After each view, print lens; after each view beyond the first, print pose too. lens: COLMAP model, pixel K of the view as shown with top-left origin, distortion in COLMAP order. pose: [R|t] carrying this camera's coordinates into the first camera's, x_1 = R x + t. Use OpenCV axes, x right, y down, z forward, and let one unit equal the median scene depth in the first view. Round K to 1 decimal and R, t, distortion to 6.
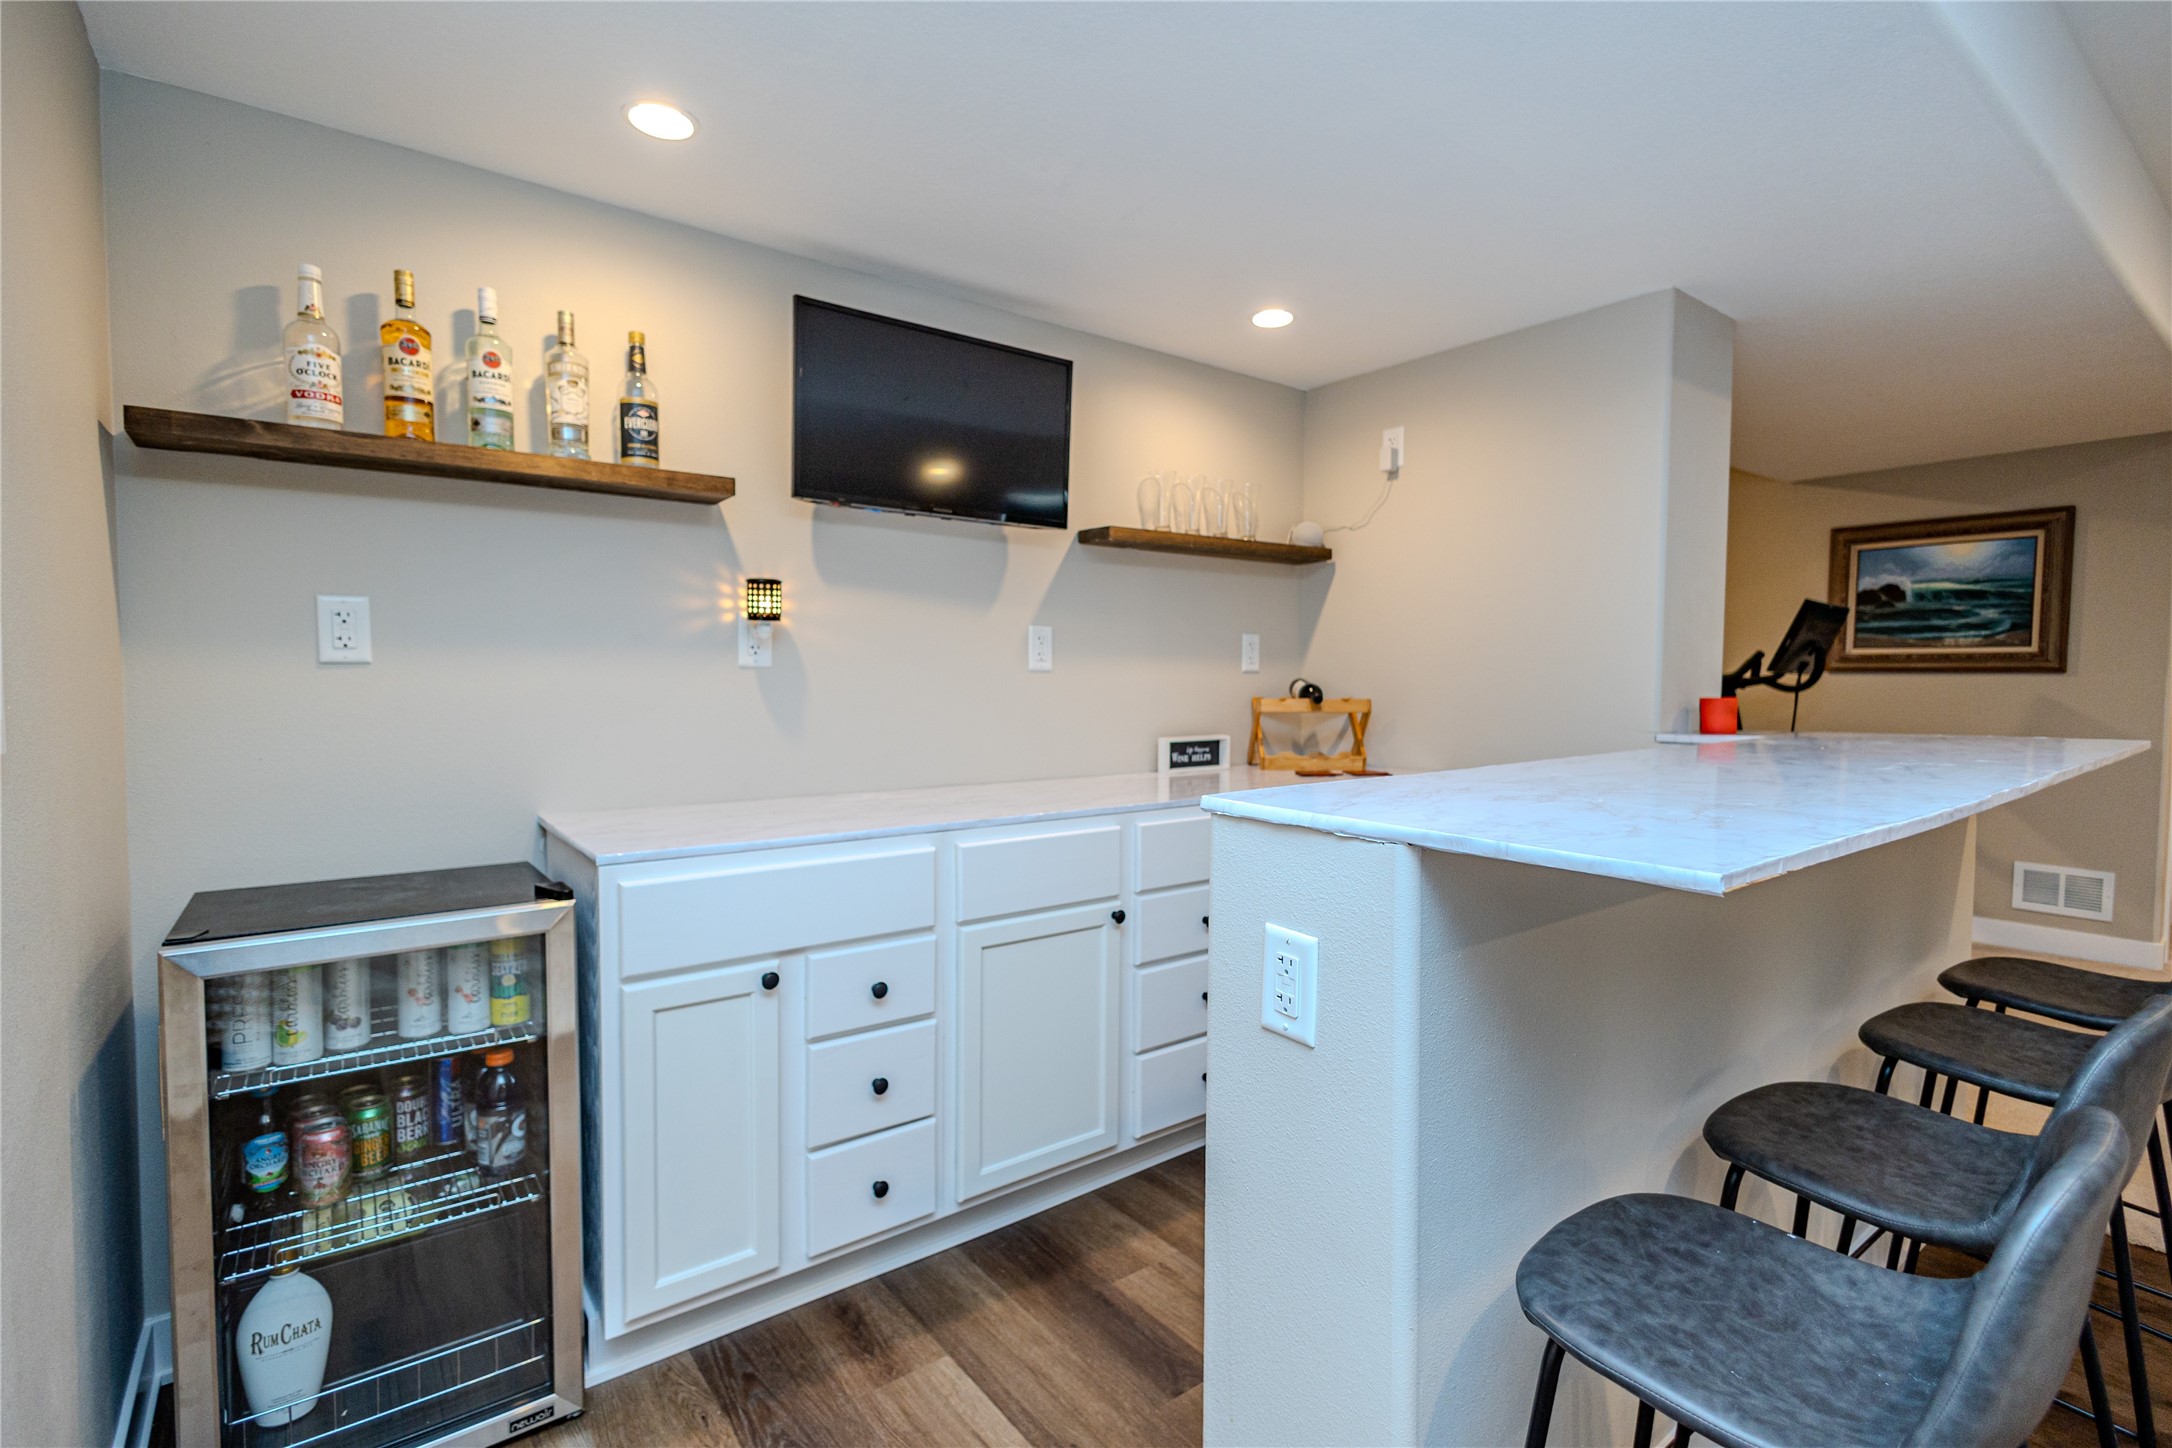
lens RADIAL K [[1005.4, 0, 1082.2], [0, 1005.4, 723.7], [0, 0, 1]] dist [0.010519, -0.001162]
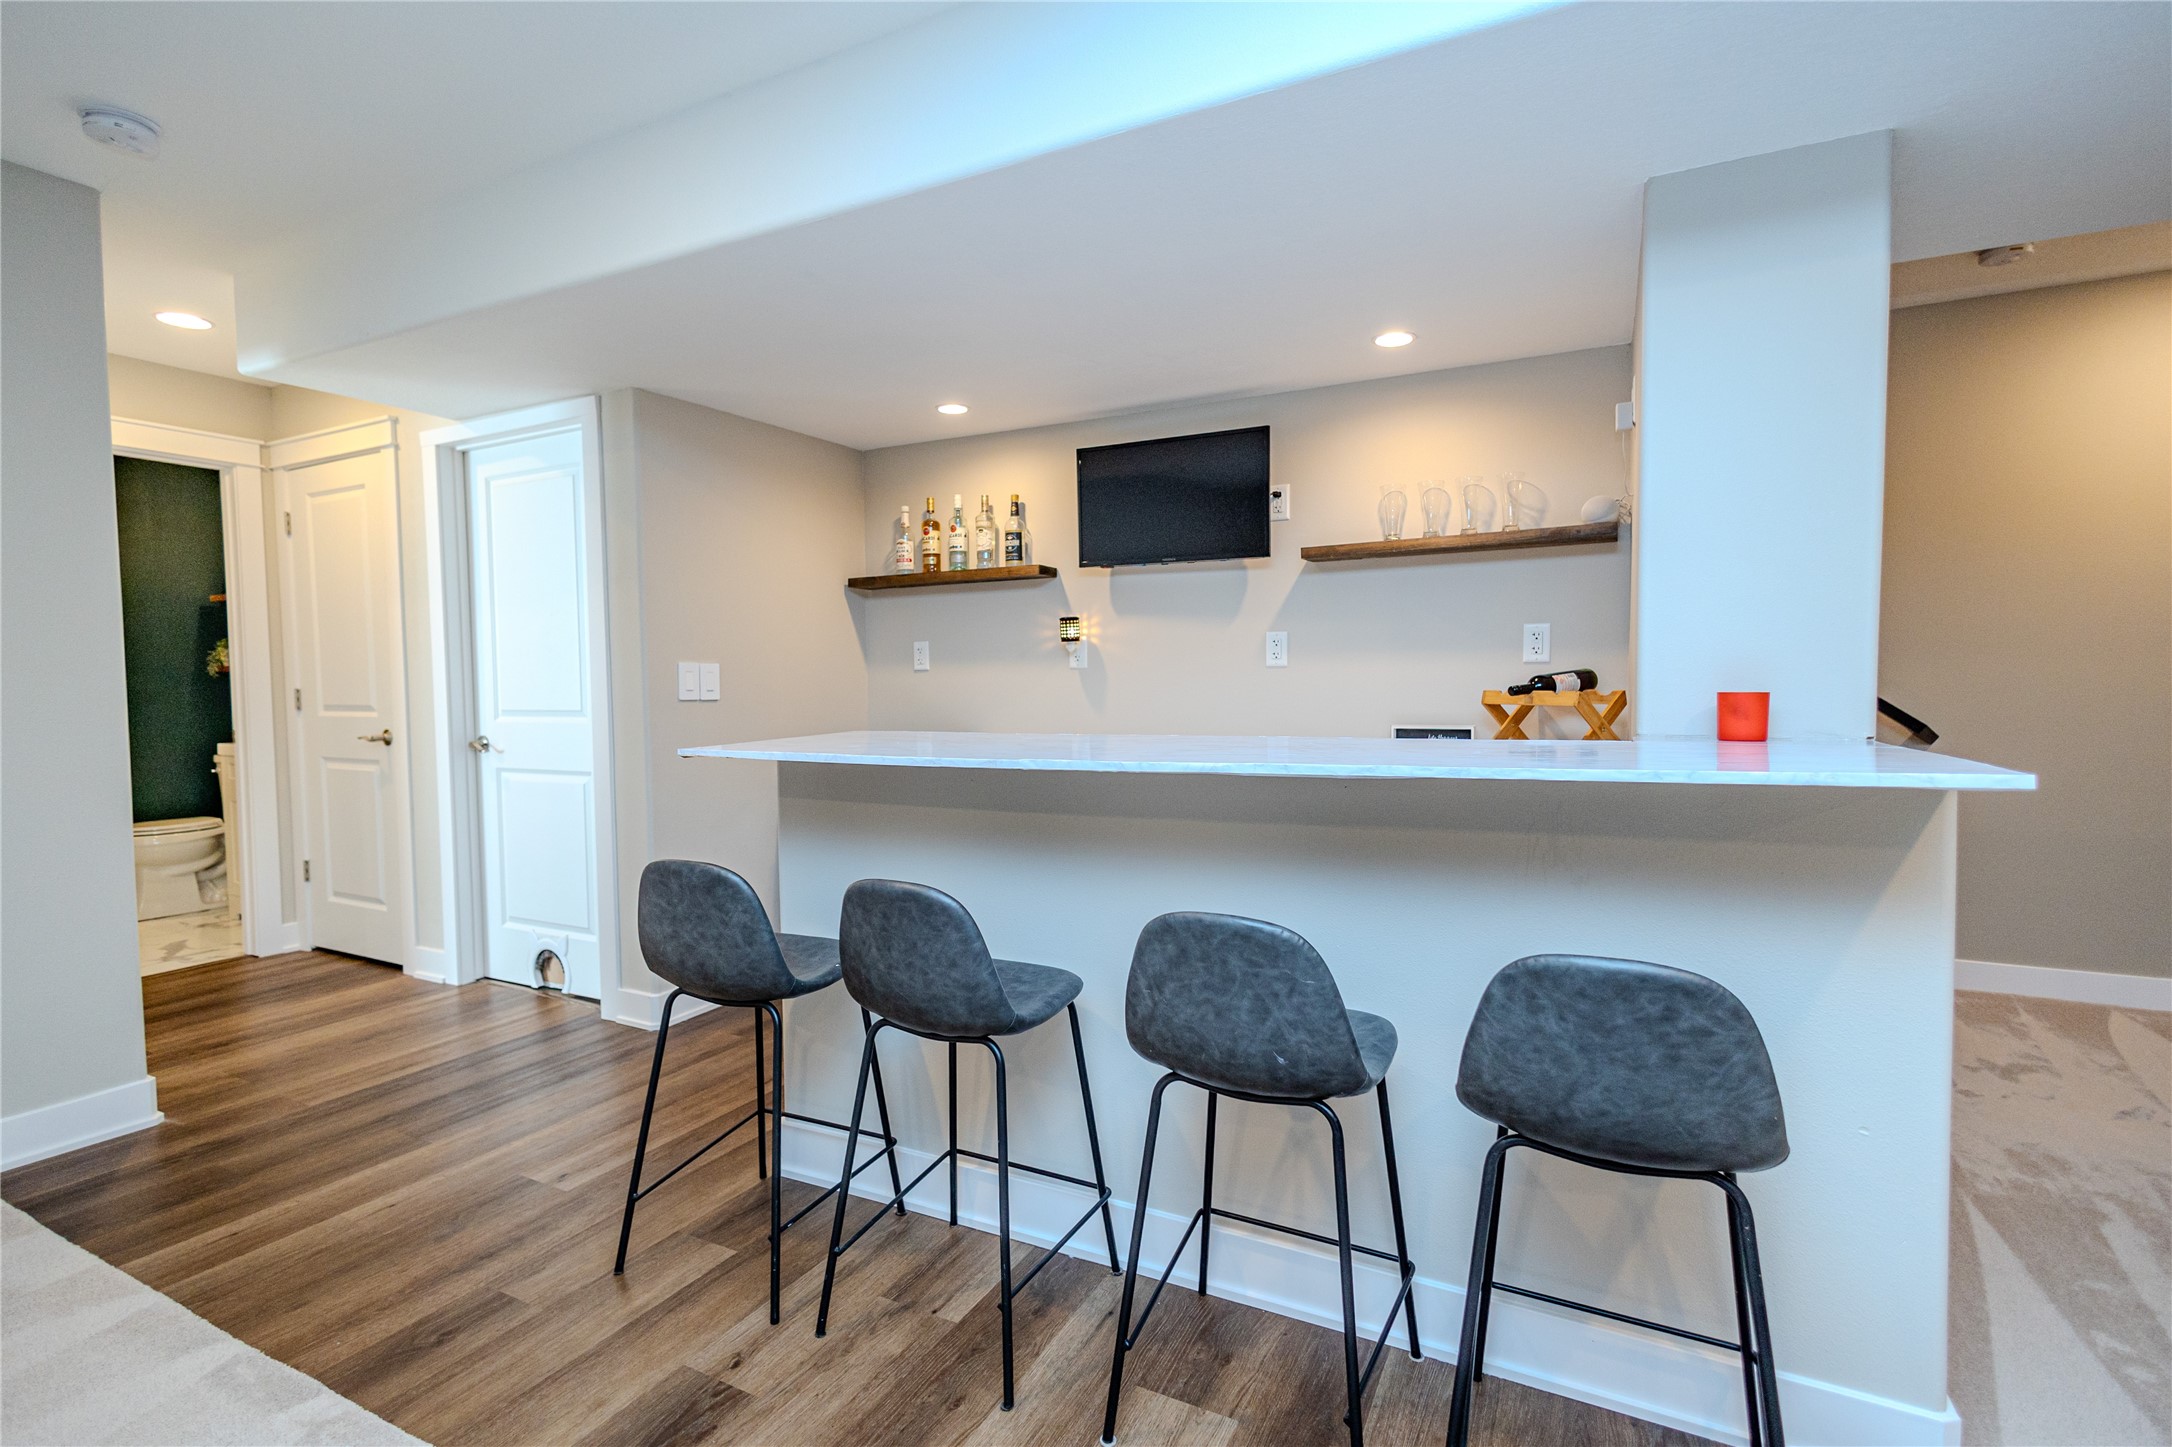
lens RADIAL K [[1005.4, 0, 1082.2], [0, 1005.4, 723.2], [0, 0, 1]] dist [0.010519, -0.001162]
pose [[0.424849, 0.026804, -0.904867, 0.653201], [-0.036482, 0.999257, 0.012471, 0.007863], [0.904529, 0.027712, 0.425511, 0.152231]]
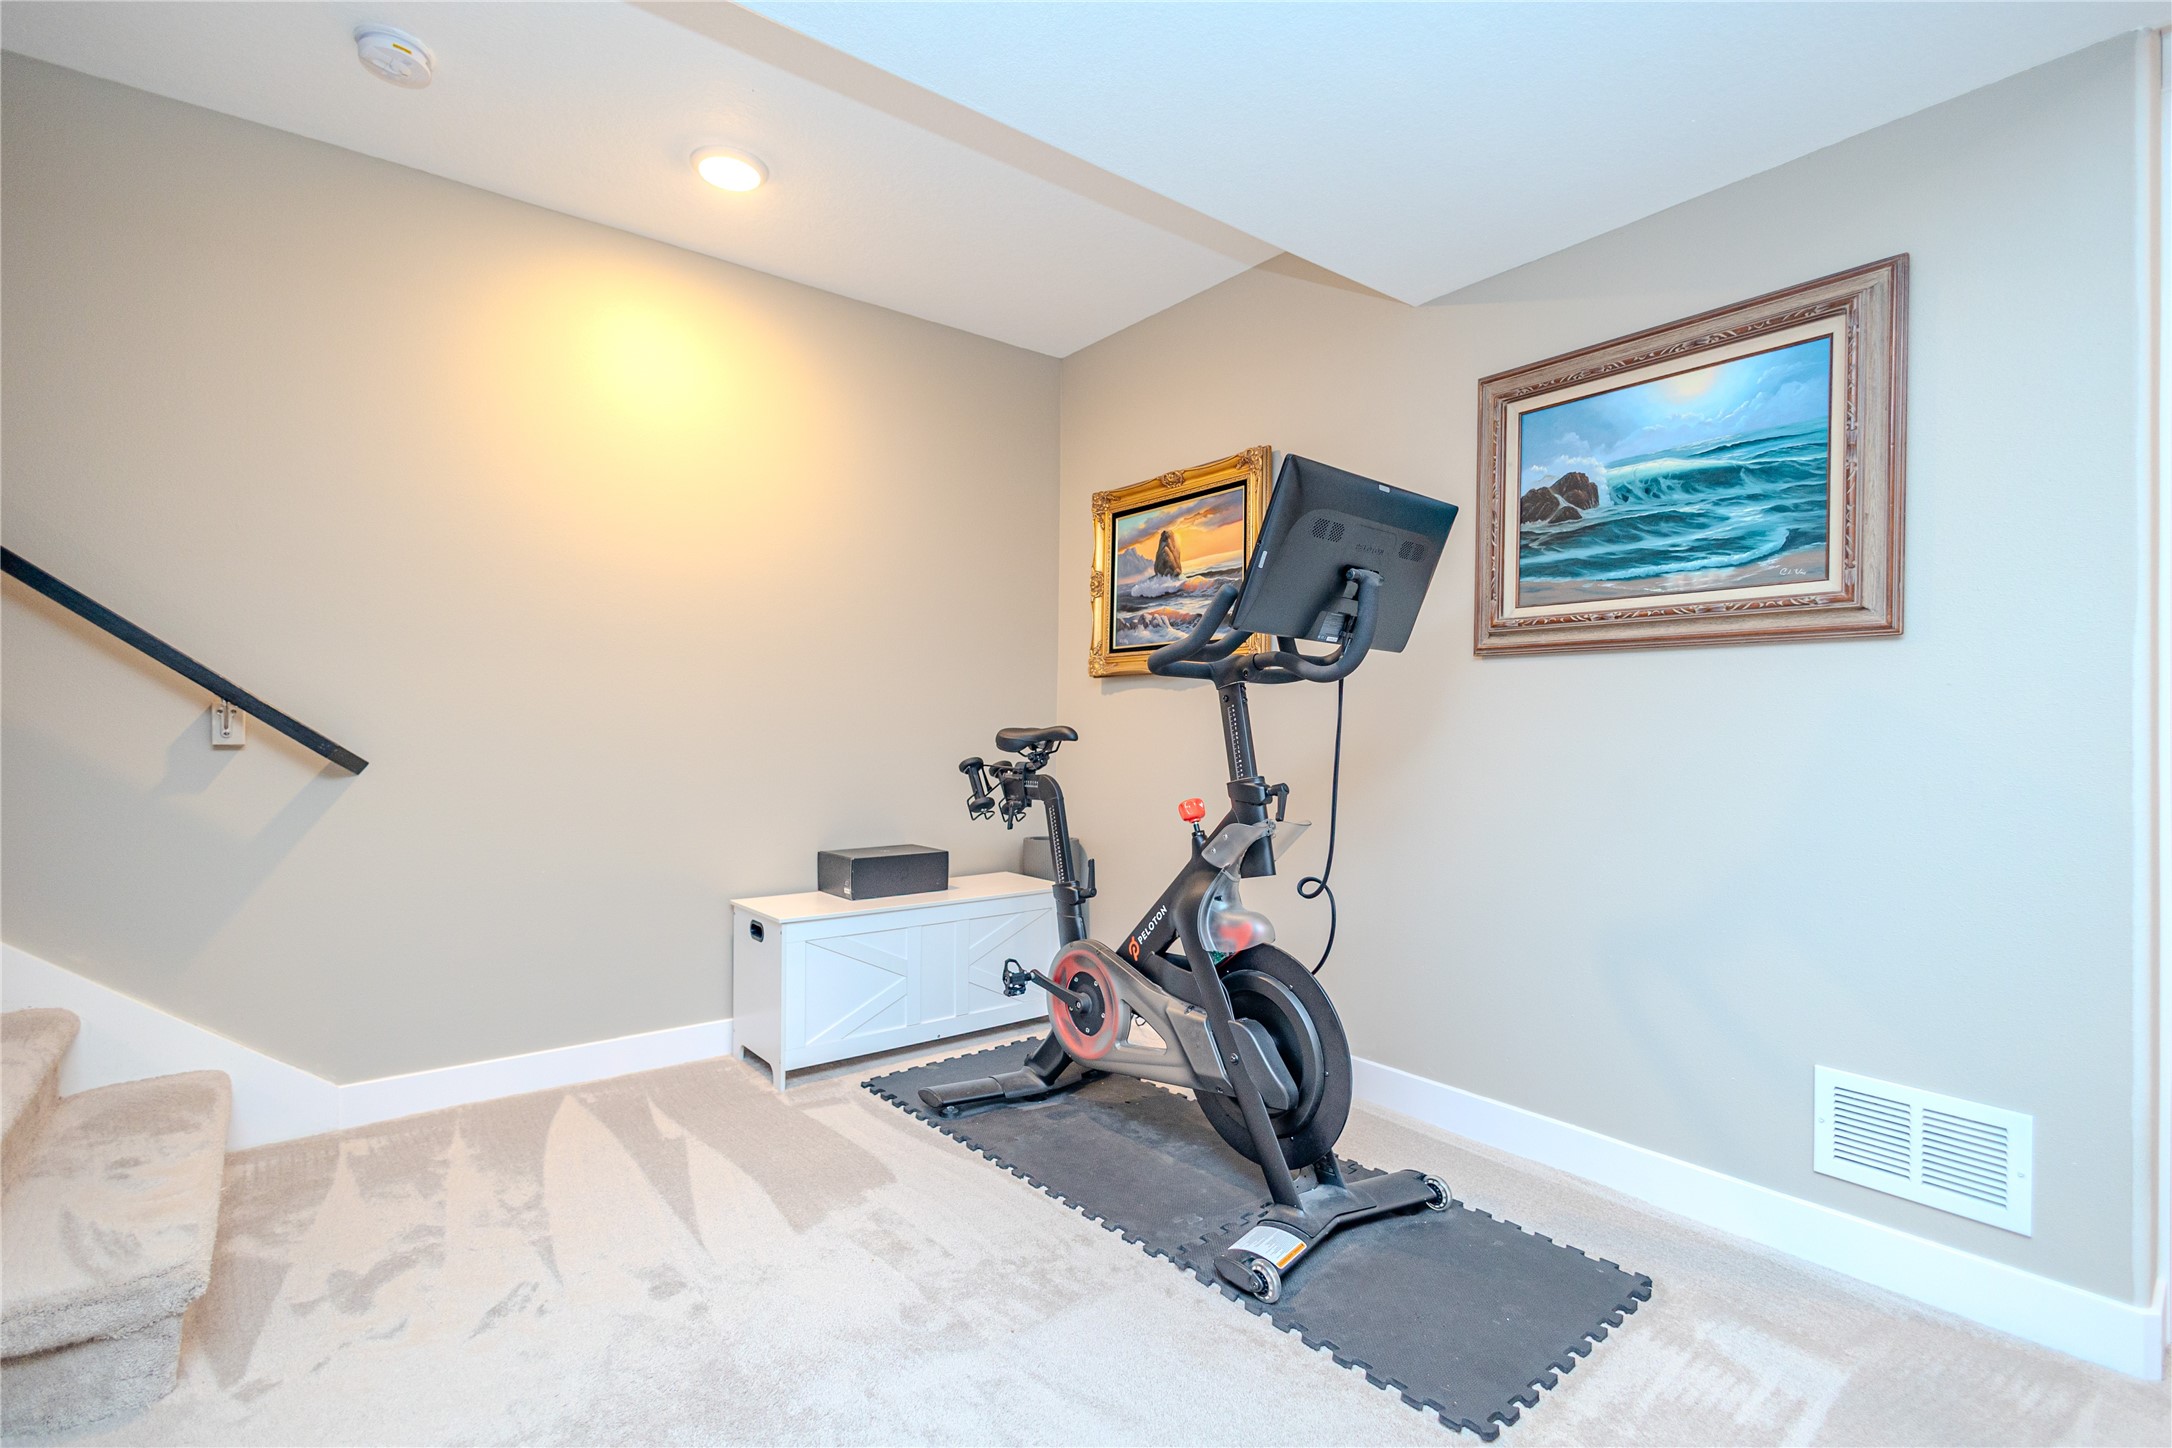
lens RADIAL K [[1005.4, 0, 1082.2], [0, 1005.4, 723.7], [0, 0, 1]] dist [0.010519, -0.001162]
pose [[0.999983, 0.002799, 0.005021, 0.607867], [-0.002550, 0.998802, -0.048863, 0.008891], [-0.005151, 0.048849, 0.998793, 0.563285]]
